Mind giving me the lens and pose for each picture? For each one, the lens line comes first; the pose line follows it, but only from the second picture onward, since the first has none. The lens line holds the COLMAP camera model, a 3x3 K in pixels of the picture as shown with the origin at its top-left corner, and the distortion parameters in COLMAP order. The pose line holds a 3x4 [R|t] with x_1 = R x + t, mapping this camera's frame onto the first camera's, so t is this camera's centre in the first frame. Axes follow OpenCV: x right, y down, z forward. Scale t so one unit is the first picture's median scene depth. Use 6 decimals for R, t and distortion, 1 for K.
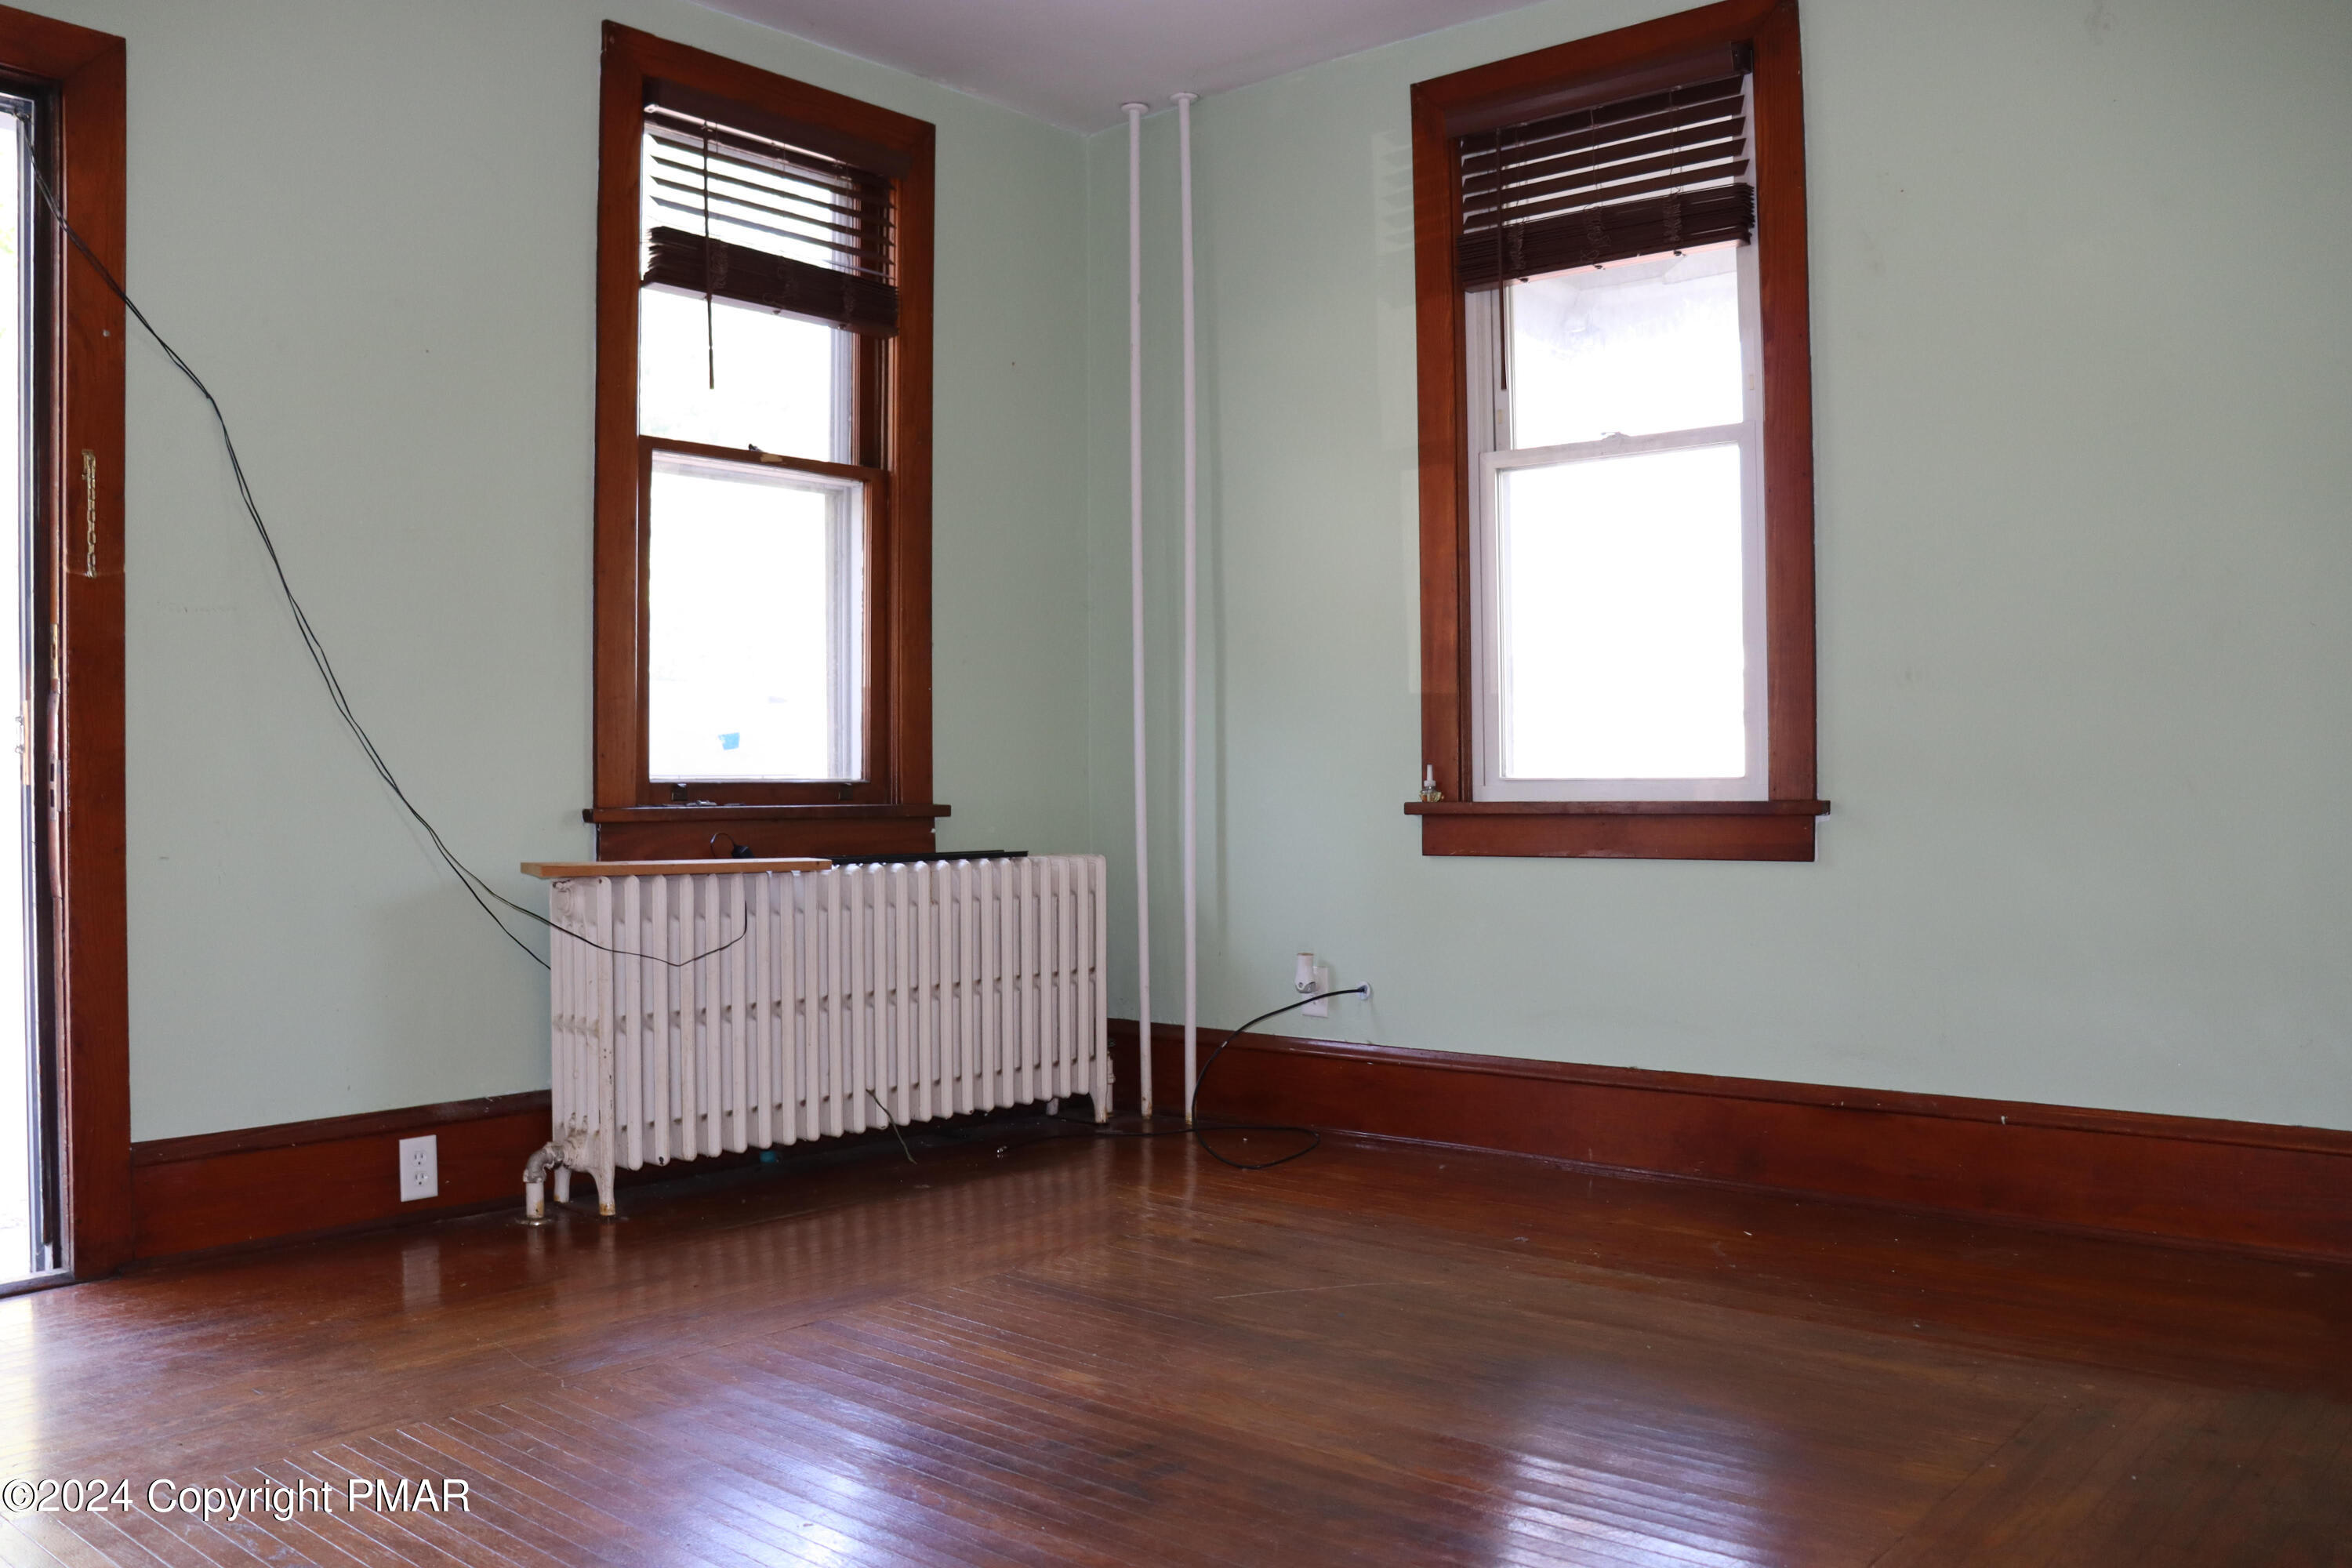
lens RADIAL K [[1932.0, 0, 1176.3], [0, 1932.0, 790.1], [0, 0, 1]] dist [-0.166910, 0.132354]
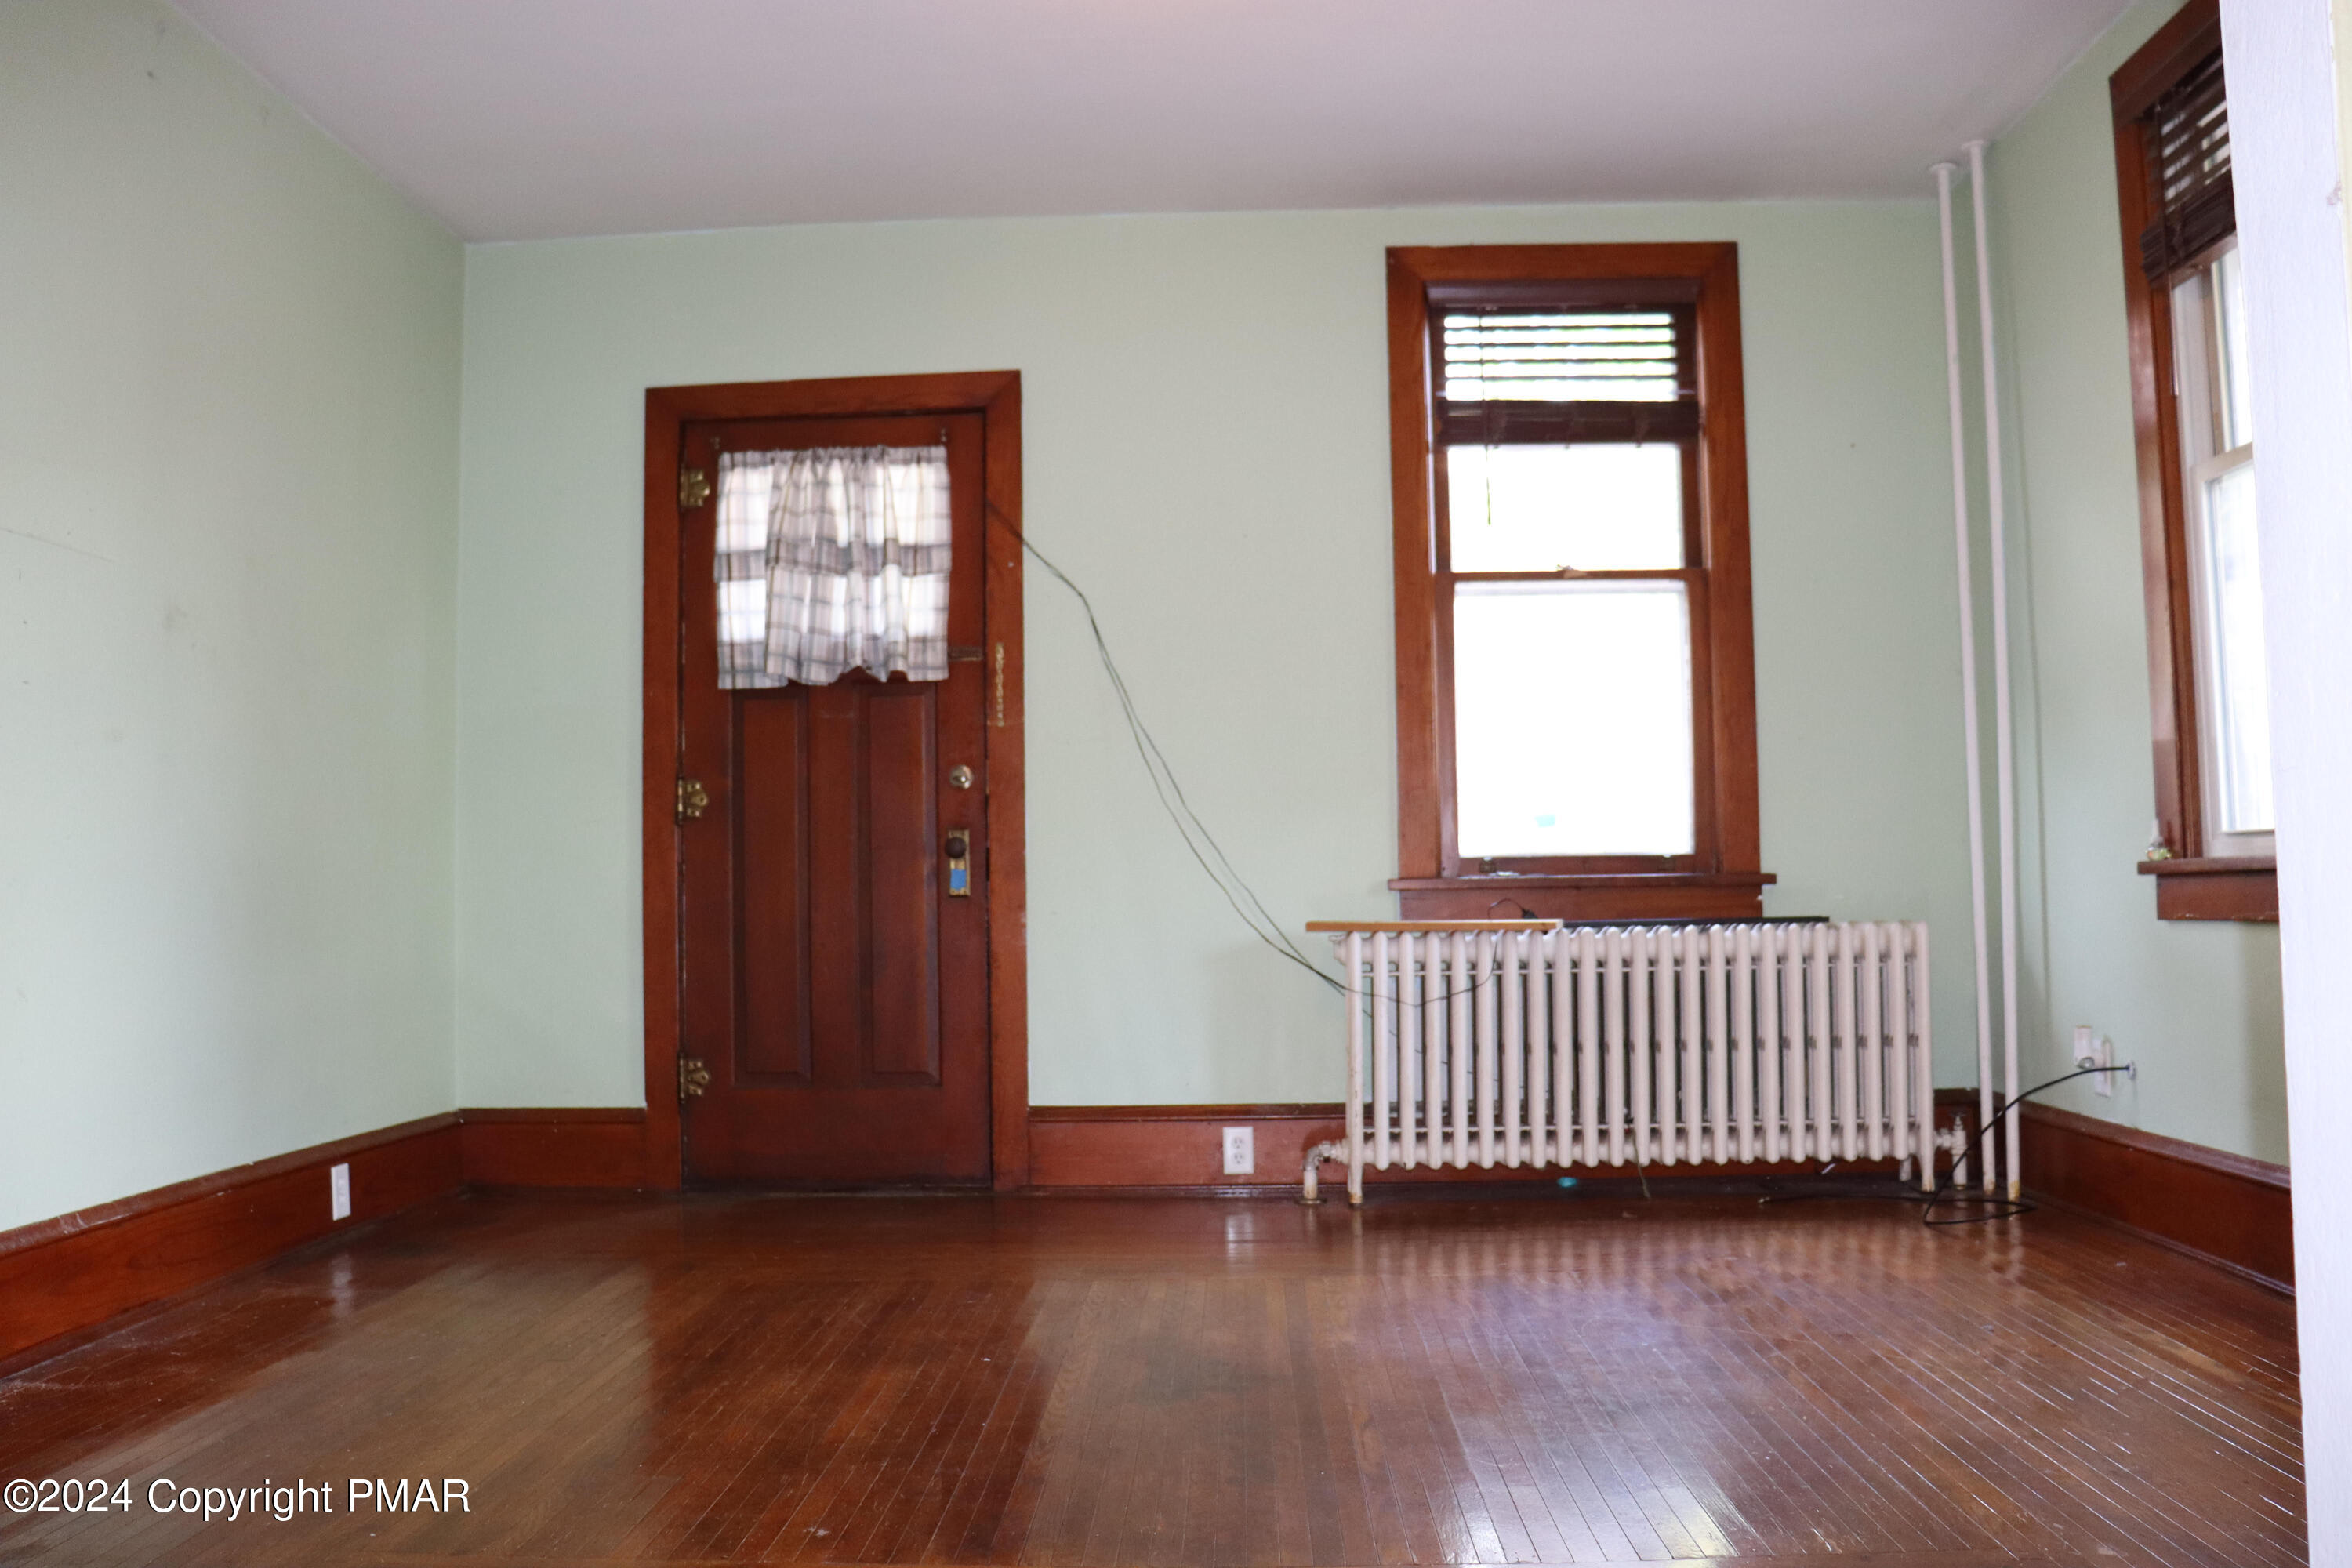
lens RADIAL K [[1932.0, 0, 1157.2], [0, 1932.0, 777.6], [0, 0, 1]] dist [-0.166910, 0.132354]
pose [[0.618135, -0.052380, -0.784325, 0.557826], [0.007333, 0.998118, -0.060879, 0.018400], [0.786038, 0.031880, 0.617356, 0.095037]]
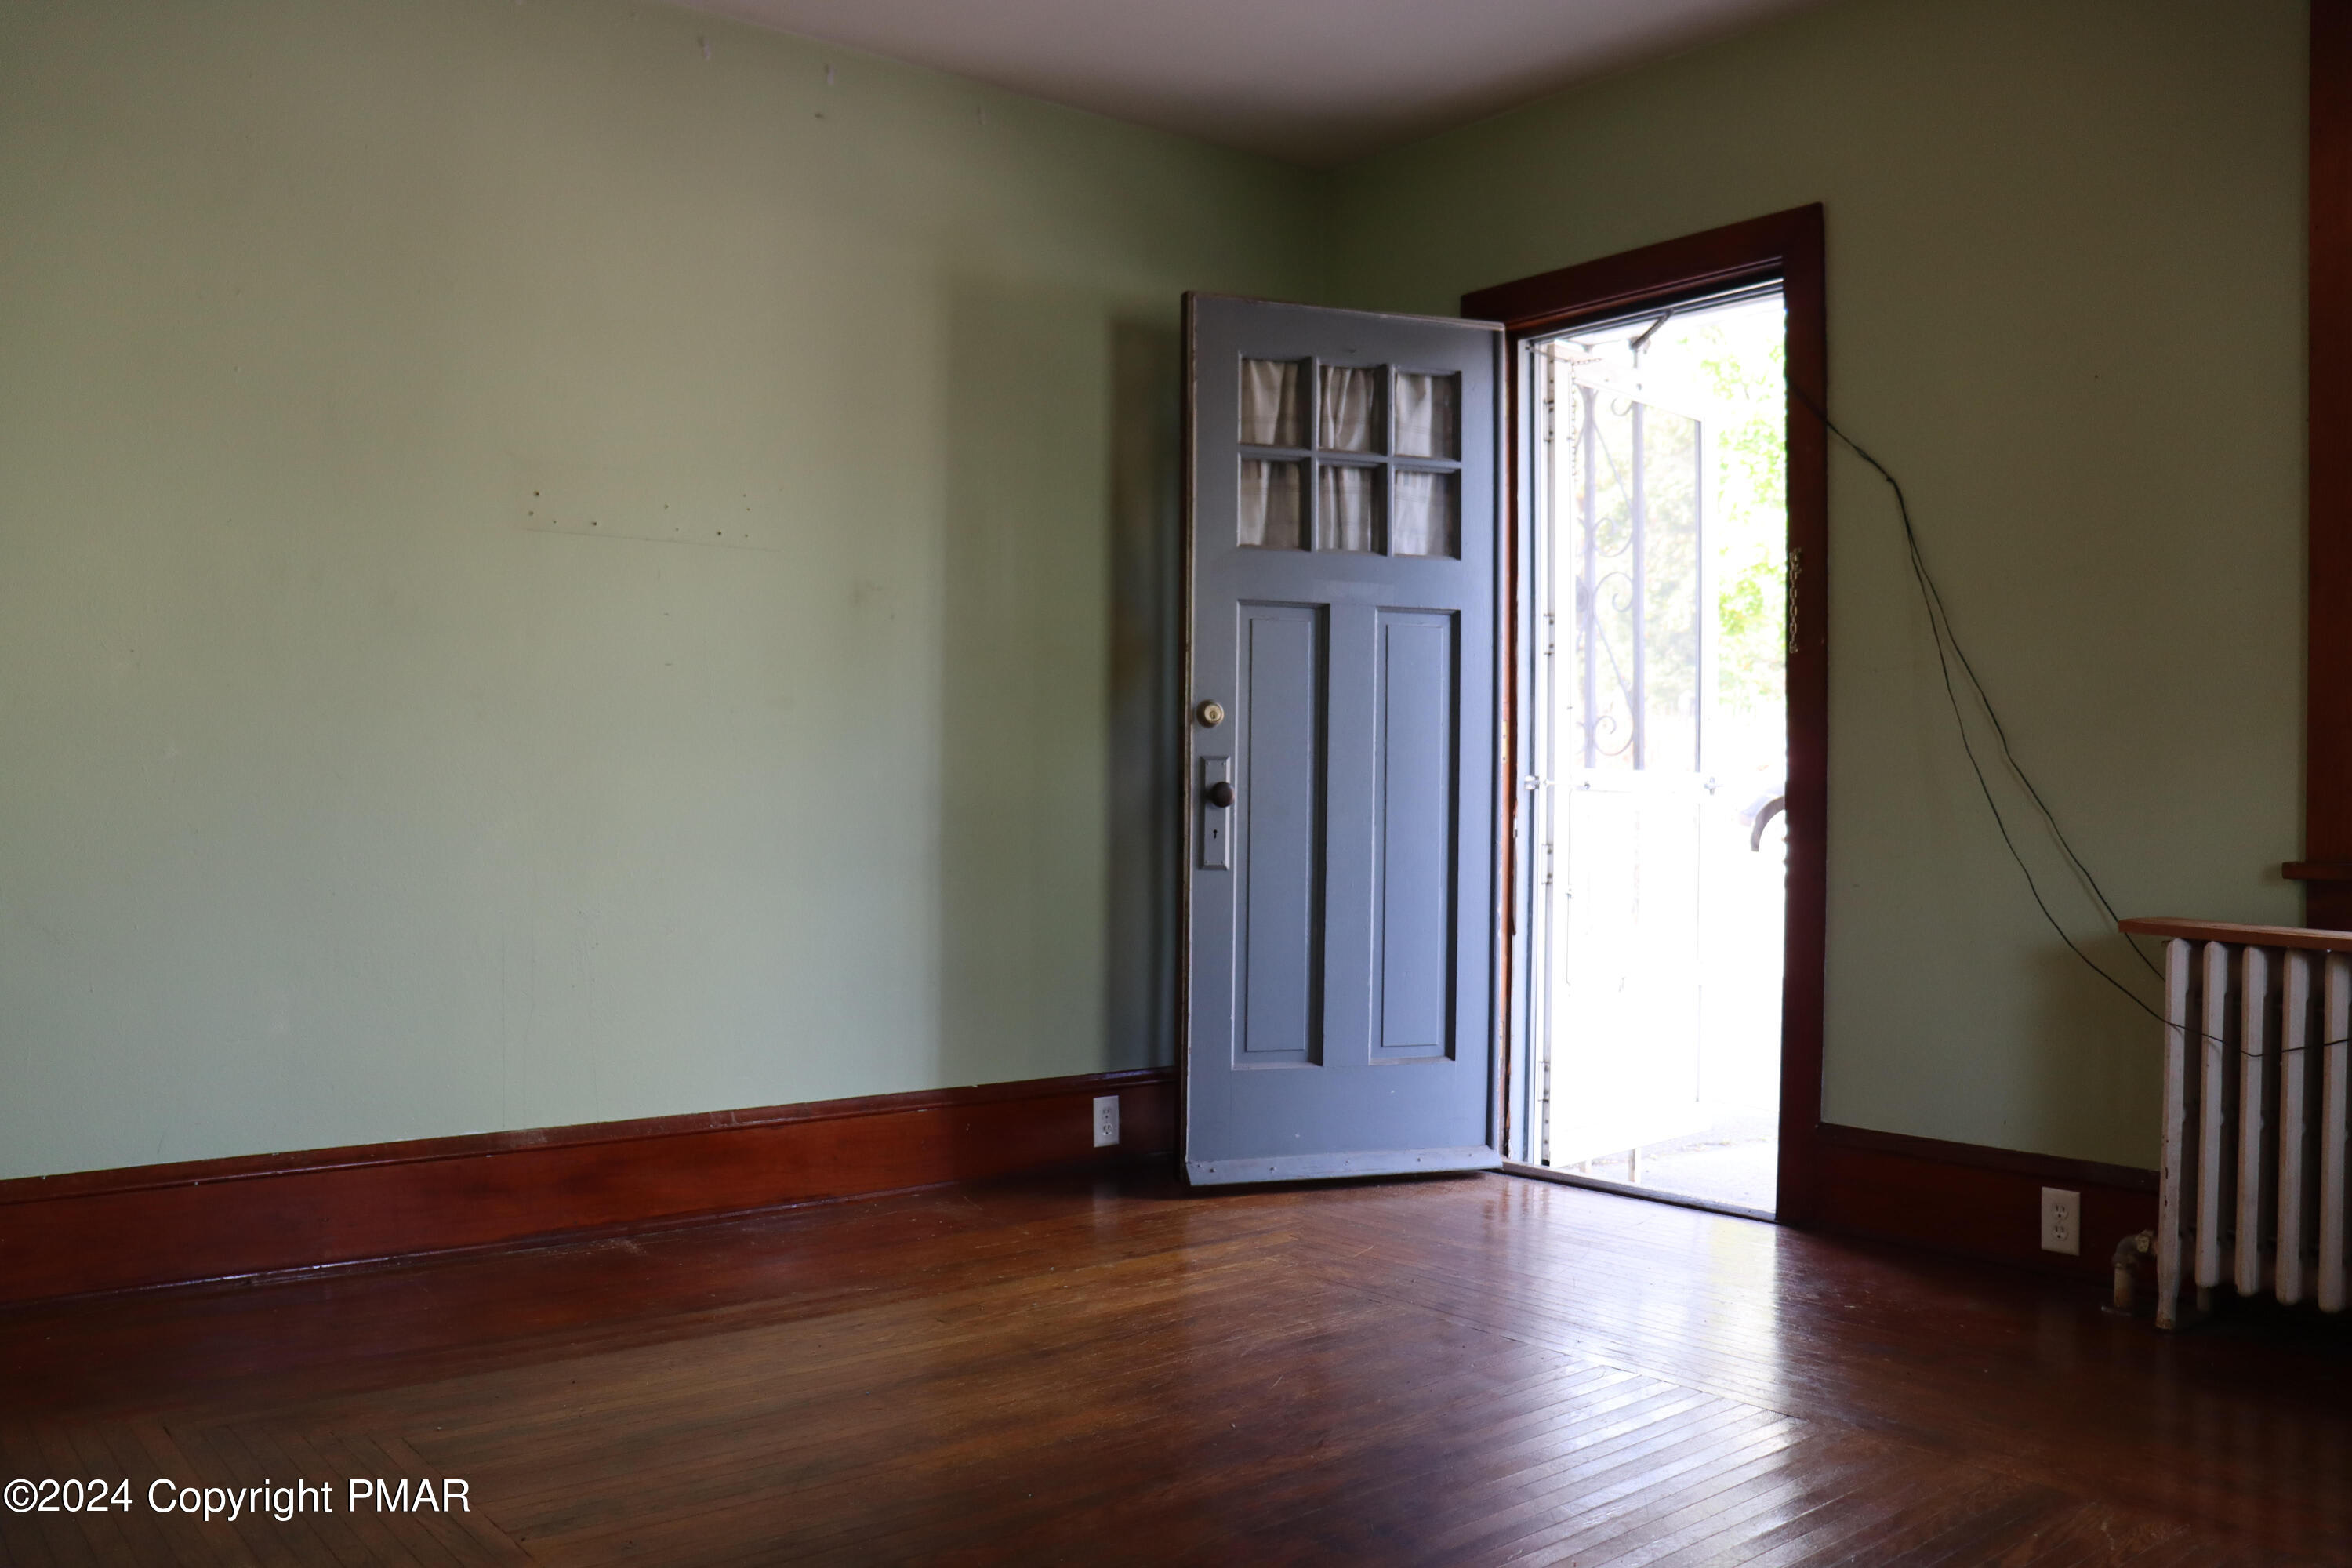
lens RADIAL K [[1932.0, 0, 1162.6], [0, 1932.0, 767.2], [0, 0, 1]] dist [-0.166910, 0.132354]
pose [[-0.168687, -0.012782, -0.985587, 0.556497], [-0.016593, 0.999811, -0.010127, -0.015472], [0.985530, 0.014646, -0.168867, 0.610552]]
